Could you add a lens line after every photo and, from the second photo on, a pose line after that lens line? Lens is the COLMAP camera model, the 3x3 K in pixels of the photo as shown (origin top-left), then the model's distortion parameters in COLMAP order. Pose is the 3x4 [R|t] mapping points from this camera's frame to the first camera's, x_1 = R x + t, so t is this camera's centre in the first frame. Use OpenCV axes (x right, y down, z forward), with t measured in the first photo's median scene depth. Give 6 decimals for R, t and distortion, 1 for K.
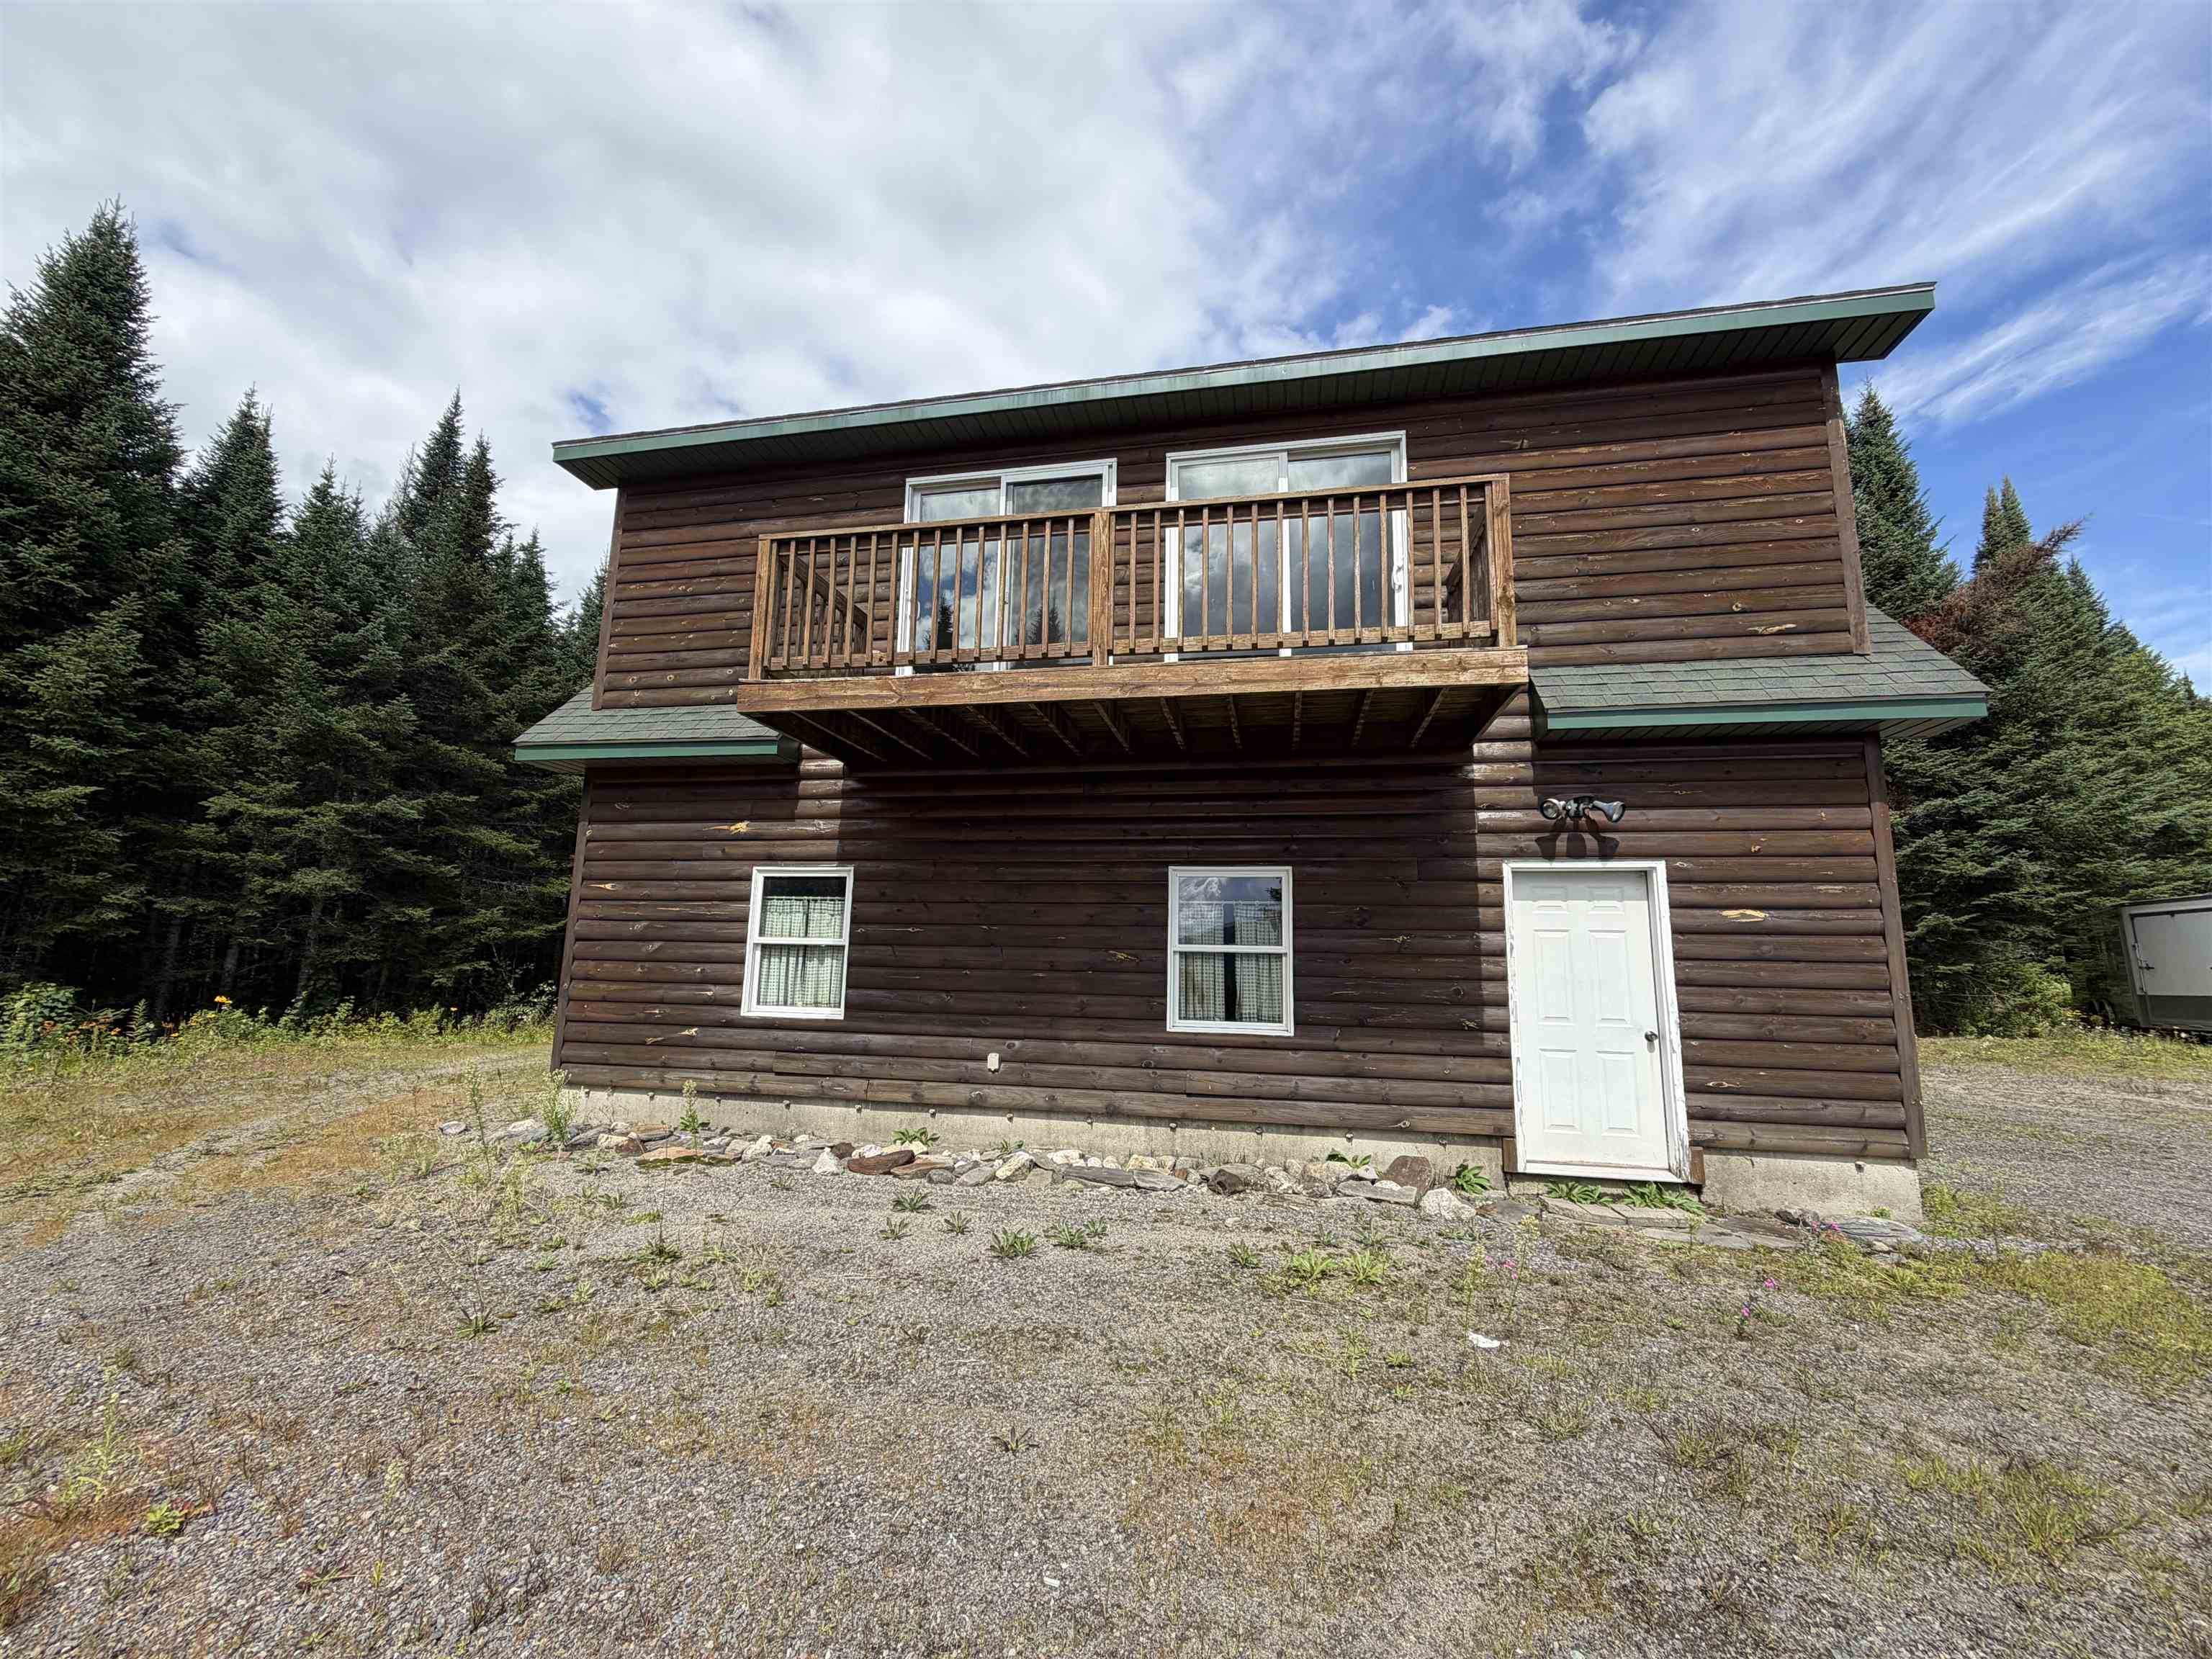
lens RADIAL K [[880.5, 0, 1113.7], [0, 880.5, 829.5], [0, 0, 1]] dist [0.002343, 0.000231]
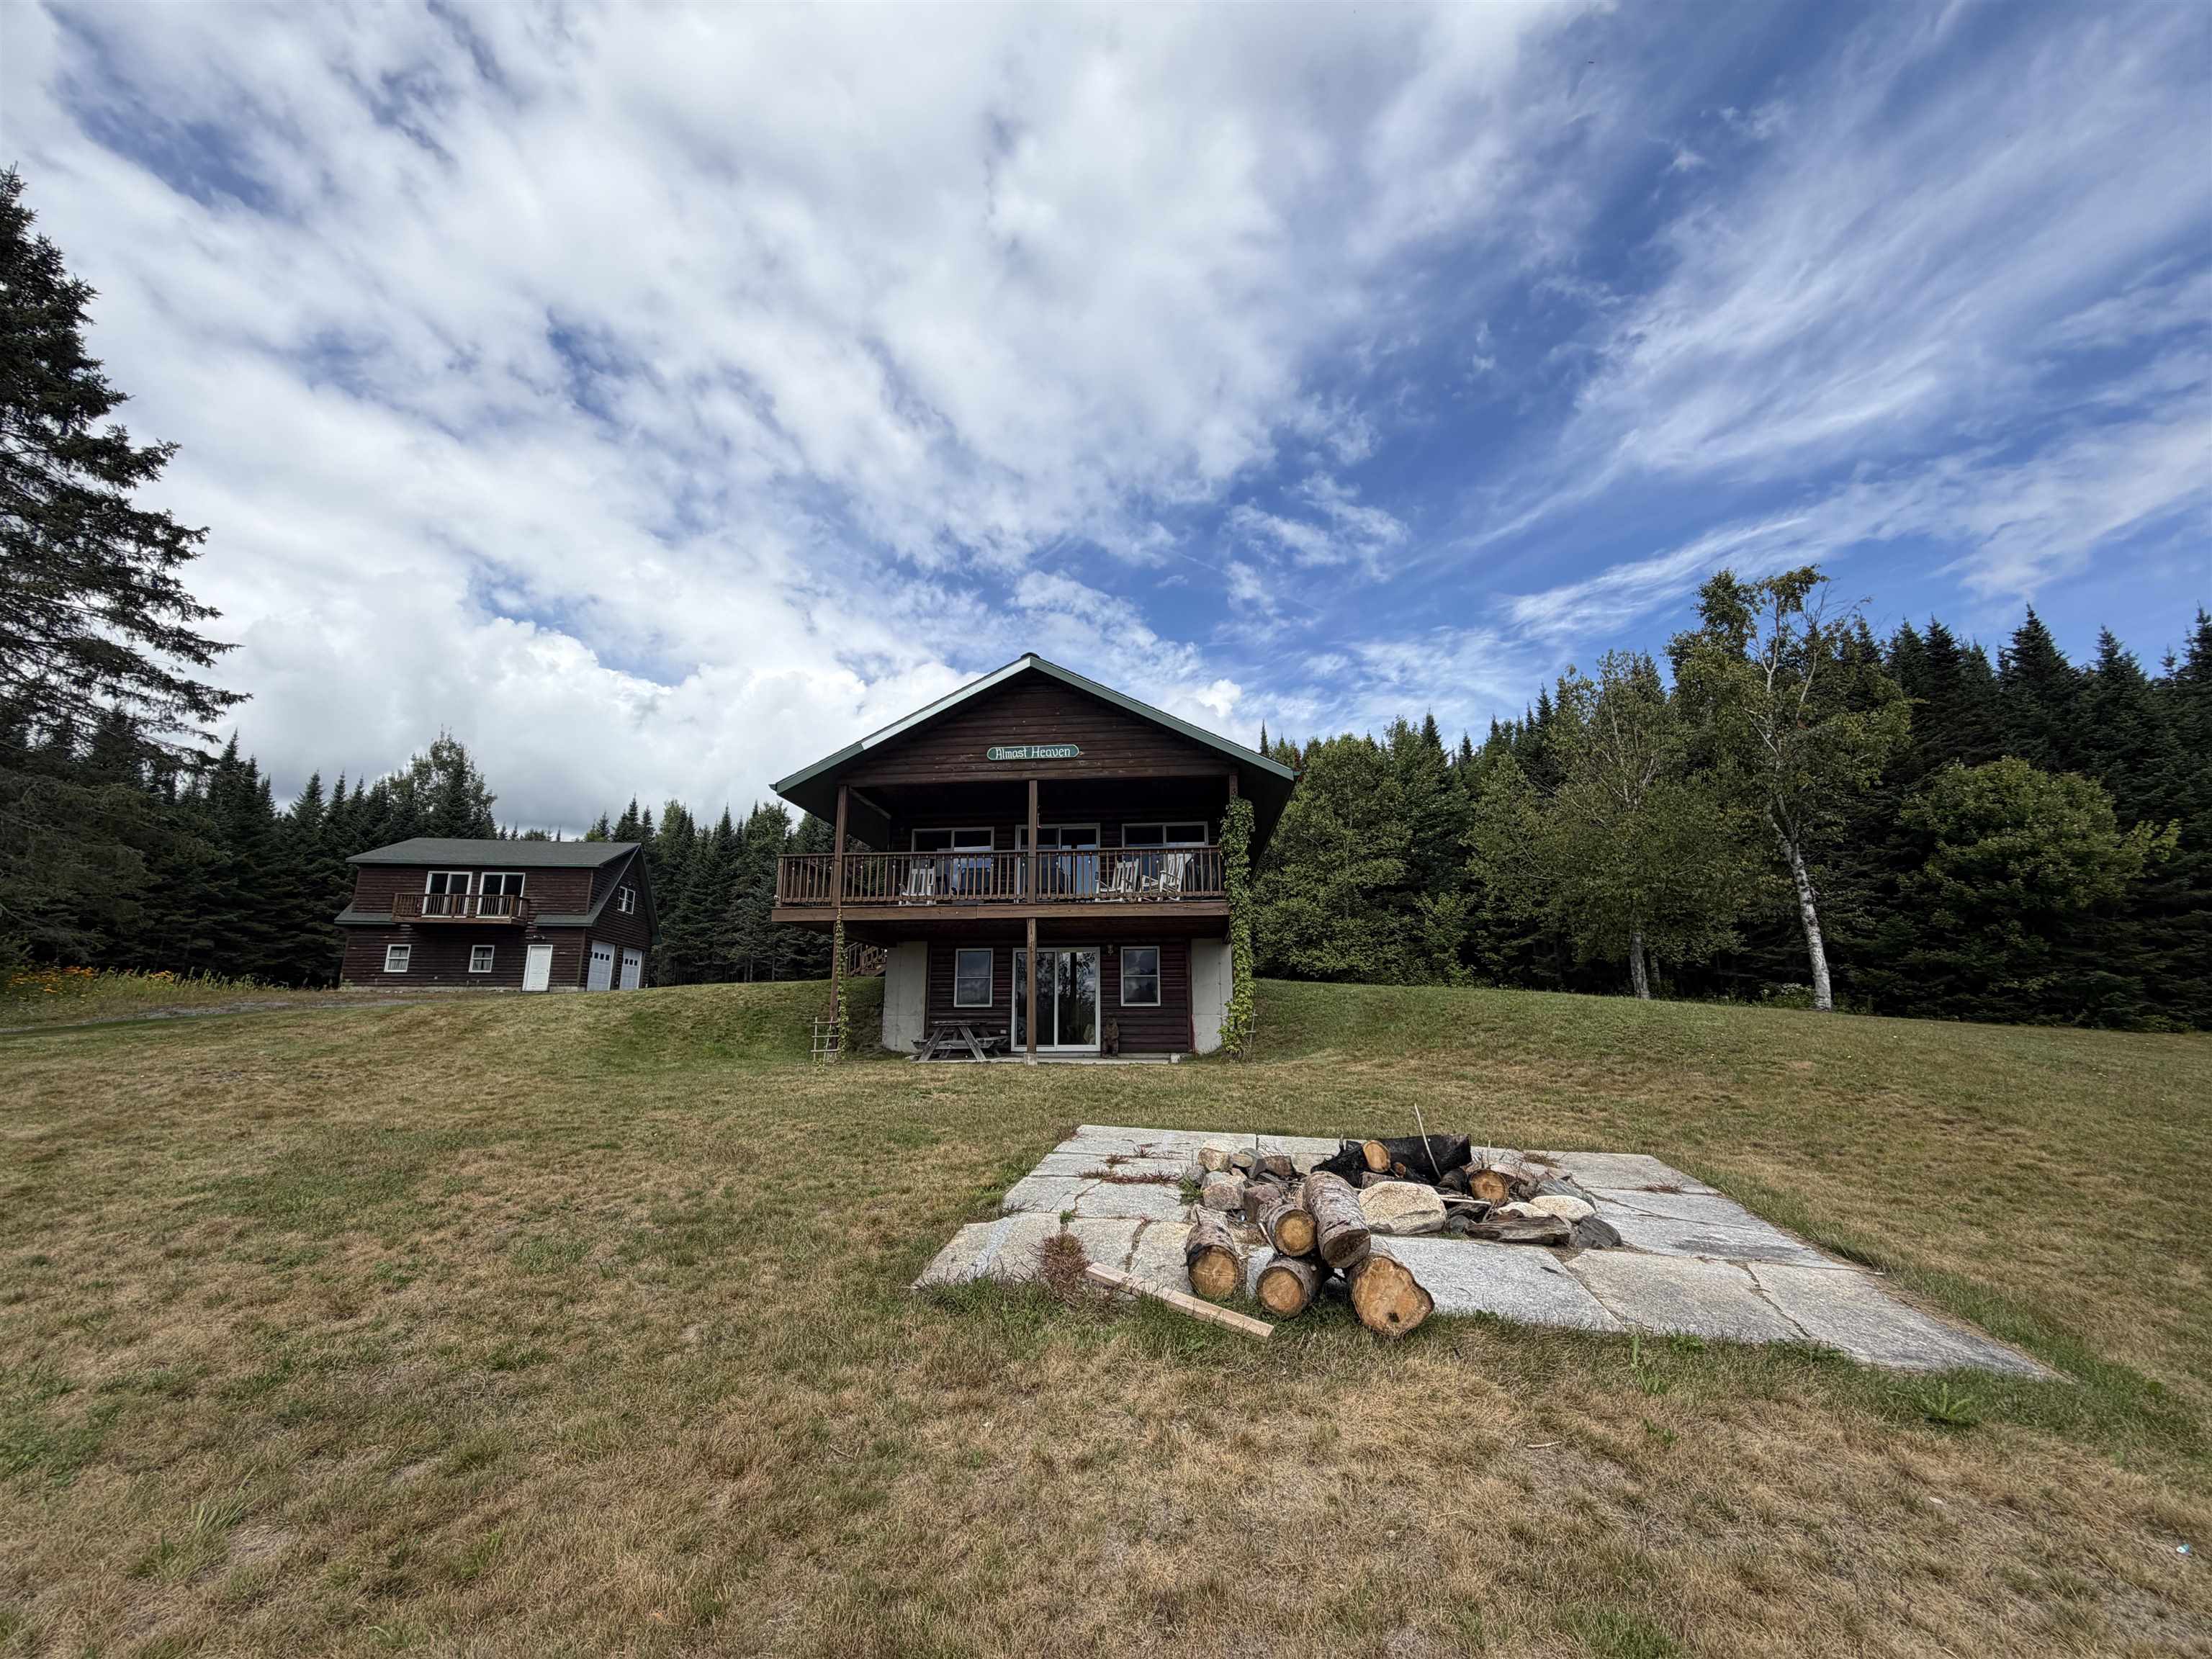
lens RADIAL K [[880.5, 0, 1109.1], [0, 880.5, 827.1], [0, 0, 1]] dist [0.002343, 0.000231]
pose [[0.948398, 0.050191, 0.313086, 2.083488], [-0.028380, 0.996866, -0.073838, -0.407514], [-0.315811, 0.061142, 0.946850, -5.665789]]
